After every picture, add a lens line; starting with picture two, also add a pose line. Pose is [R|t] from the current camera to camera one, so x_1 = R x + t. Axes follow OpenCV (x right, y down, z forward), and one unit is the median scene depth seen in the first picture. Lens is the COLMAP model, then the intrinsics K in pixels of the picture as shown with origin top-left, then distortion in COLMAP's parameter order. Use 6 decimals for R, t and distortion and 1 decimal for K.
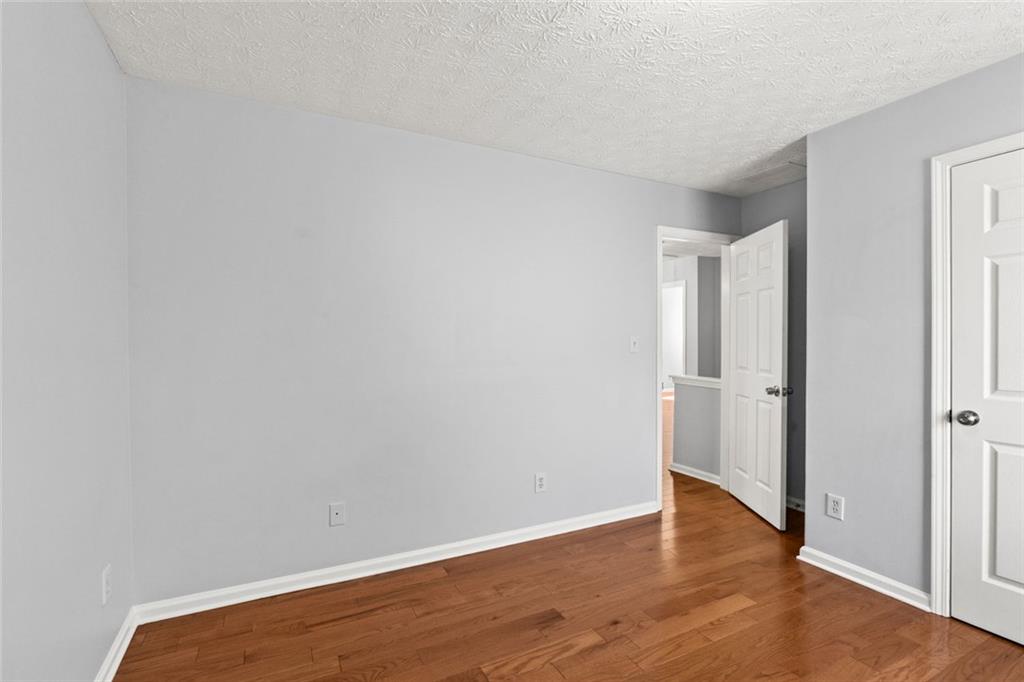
lens RADIAL K [[461.3, 0, 512.7], [0, 461.3, 343.4], [0, 0, 1]] dist [-0.014052, 0.000869]
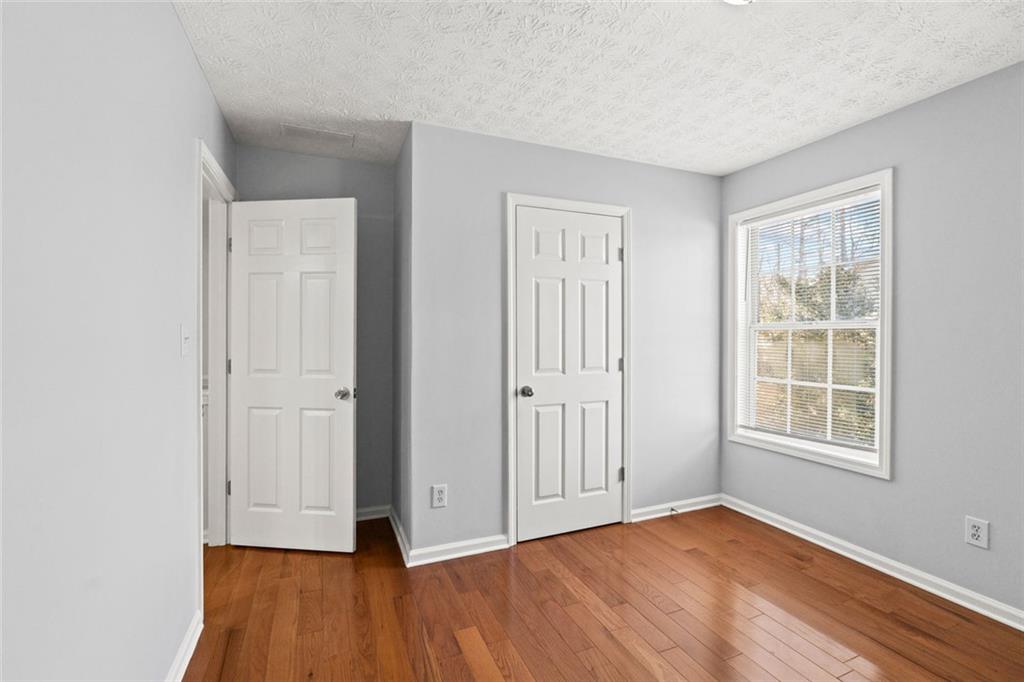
lens RADIAL K [[461.3, 0, 514.5], [0, 461.3, 334.9], [0, 0, 1]] dist [-0.014052, 0.000869]
pose [[0.074582, 0.003874, 0.997207, -0.333642], [0.004728, 0.999980, -0.004238, -0.000840], [-0.997204, 0.005031, 0.074562, 0.788774]]
